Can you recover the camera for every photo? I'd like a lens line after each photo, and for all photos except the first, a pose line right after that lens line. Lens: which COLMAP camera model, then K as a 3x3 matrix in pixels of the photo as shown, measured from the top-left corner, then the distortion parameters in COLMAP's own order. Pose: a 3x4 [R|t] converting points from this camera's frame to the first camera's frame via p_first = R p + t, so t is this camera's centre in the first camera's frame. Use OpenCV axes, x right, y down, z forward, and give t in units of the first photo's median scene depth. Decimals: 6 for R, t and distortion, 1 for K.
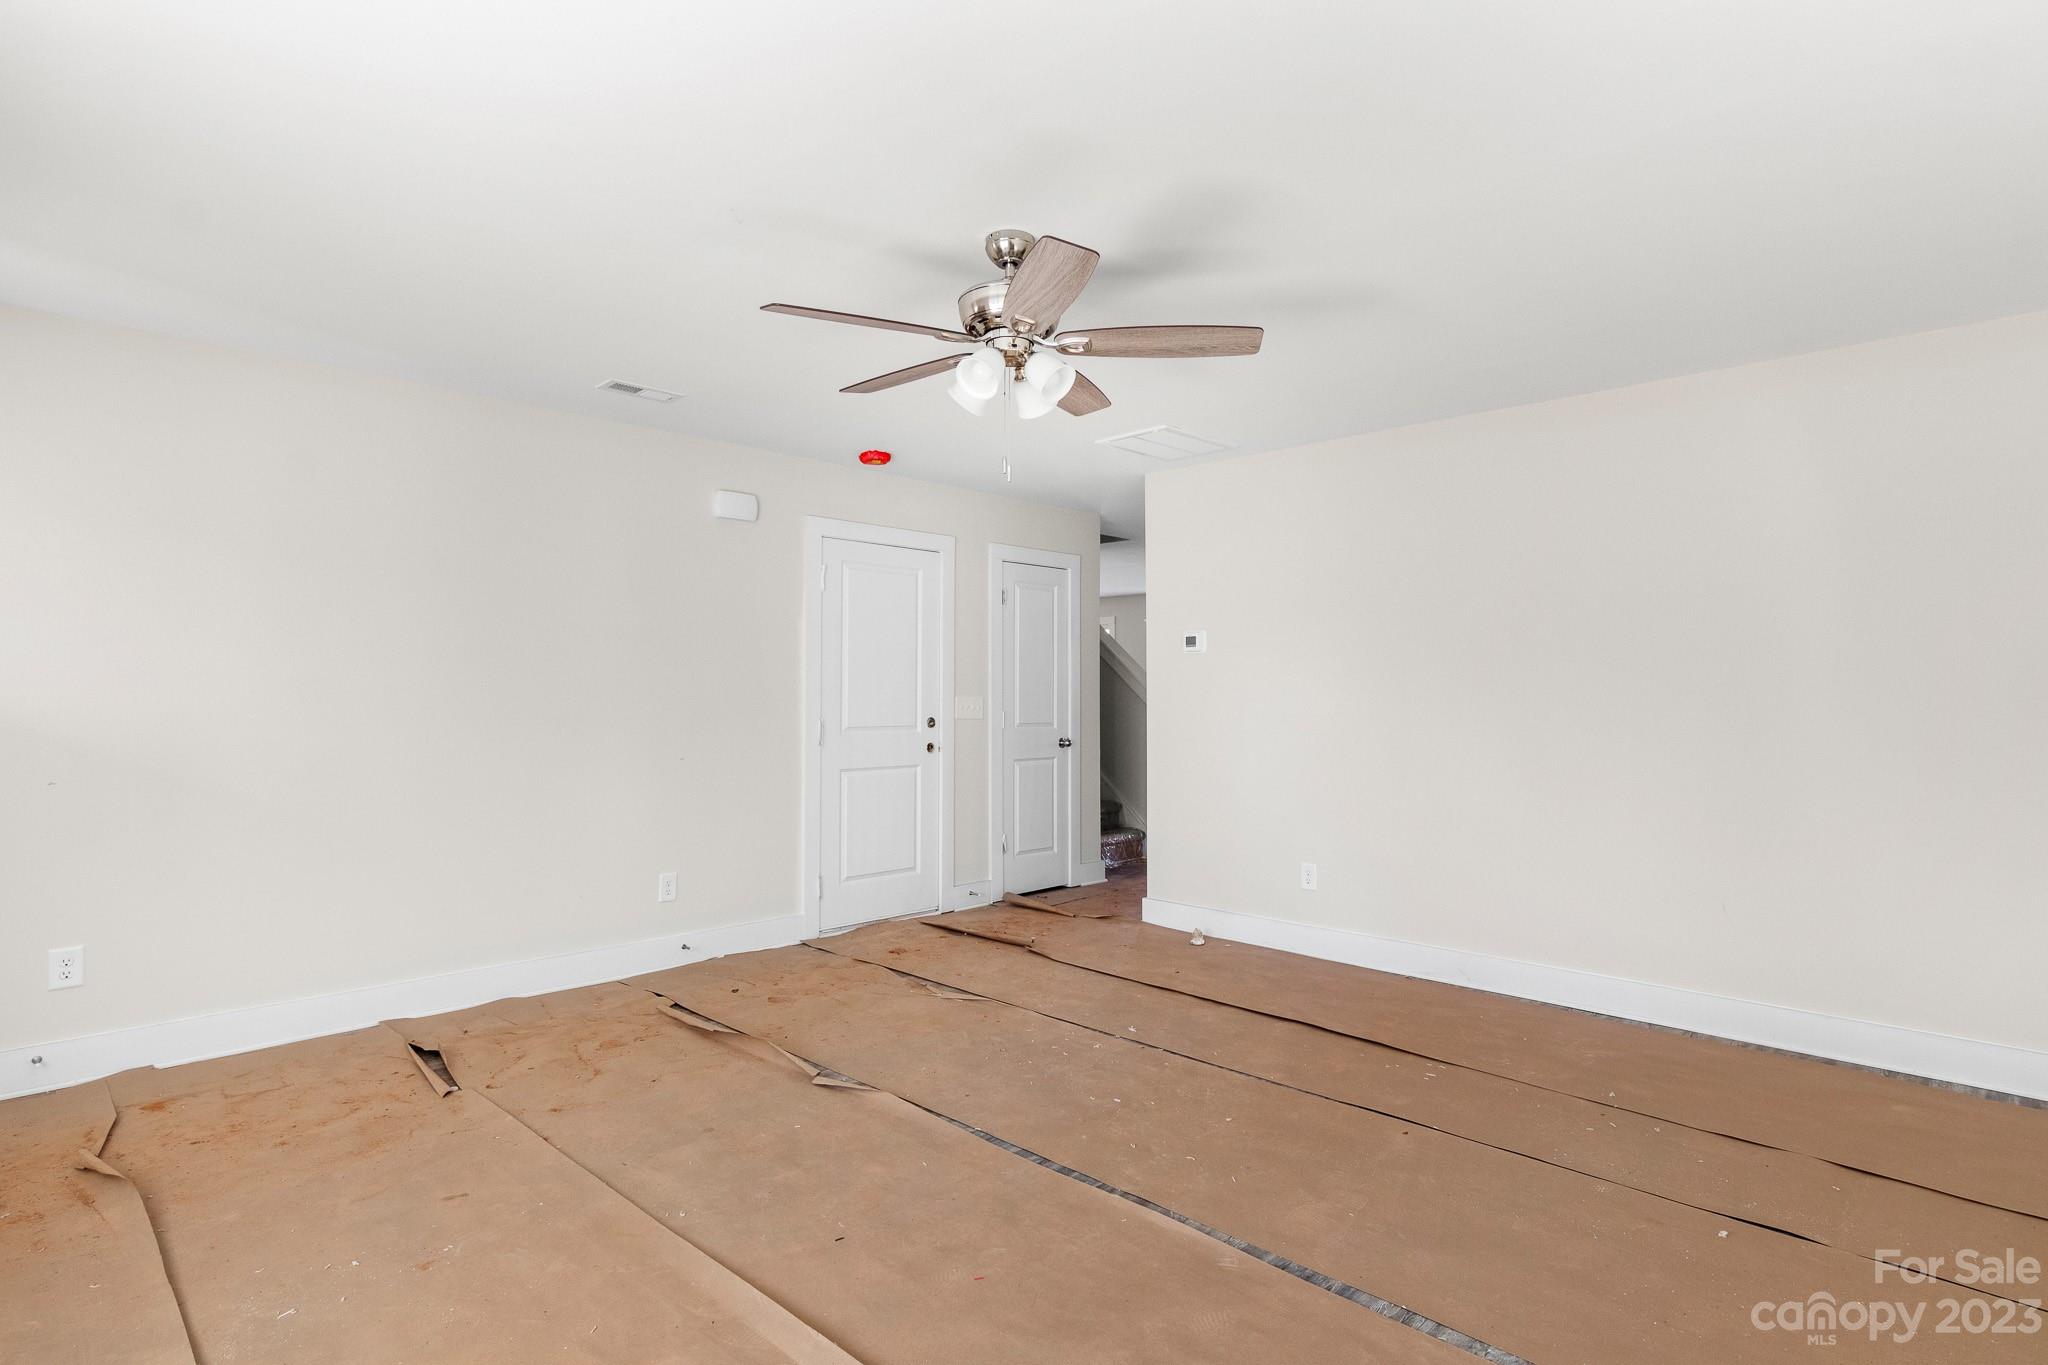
lens RADIAL K [[1060.4, 0, 1031.6], [0, 1060.4, 681.1], [0, 0, 1]] dist [-0.000890, 0.000222]
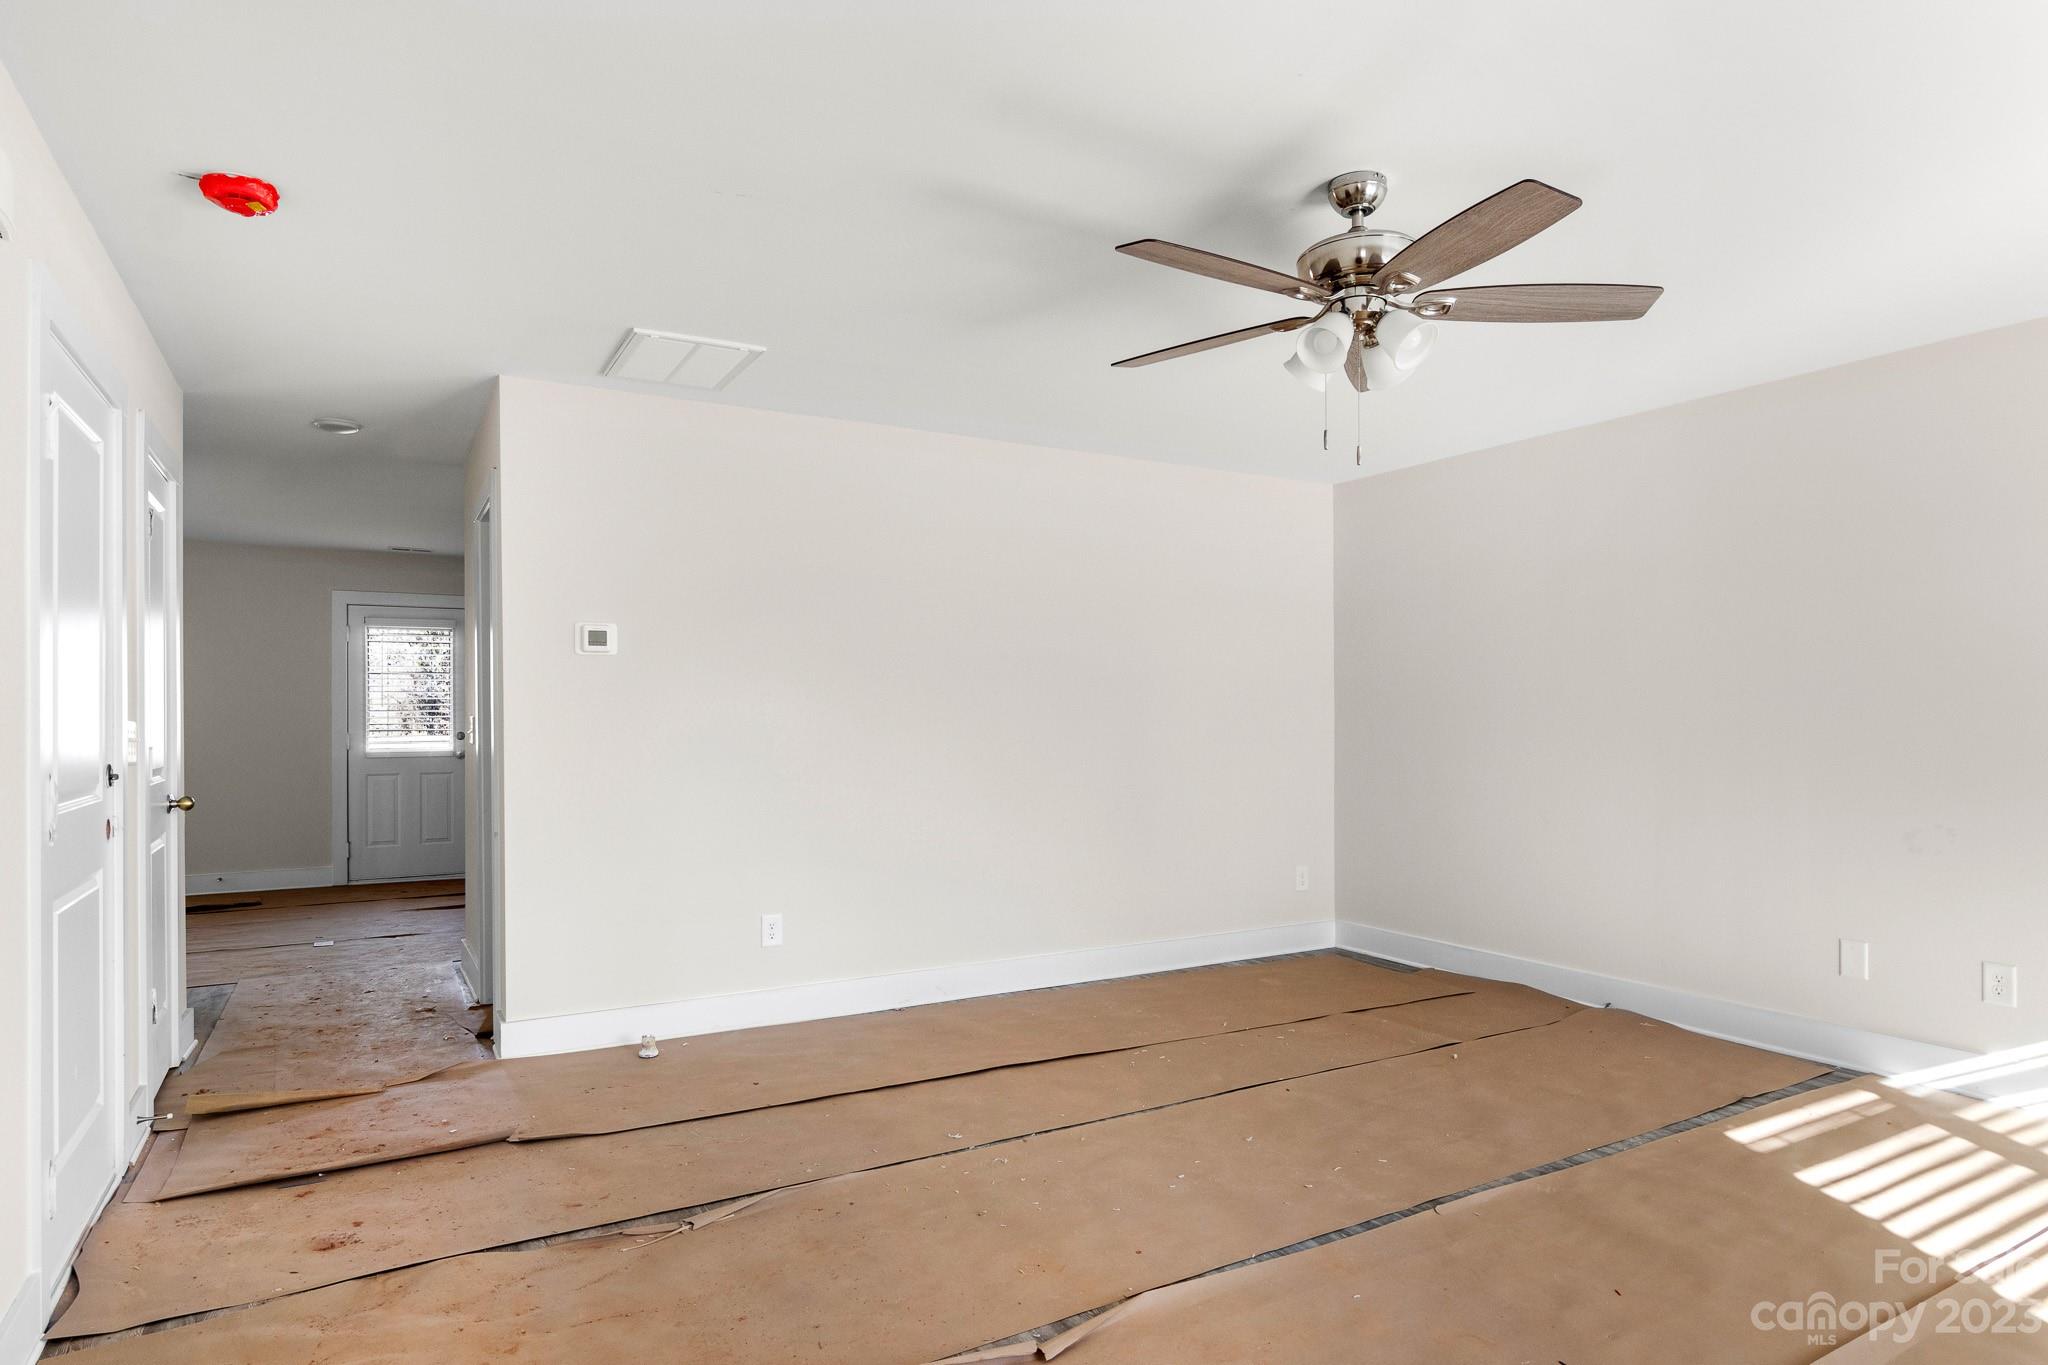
lens RADIAL K [[1162.7, 0, 1029.1], [0, 1162.7, 713.3], [0, 0, 1]] dist [-0.005799, -0.000968]
pose [[0.269970, -0.005694, 0.962852, -0.778163], [-0.007088, 0.999944, 0.007901, 0.006661], [-0.962843, -0.008958, 0.269914, 0.773265]]
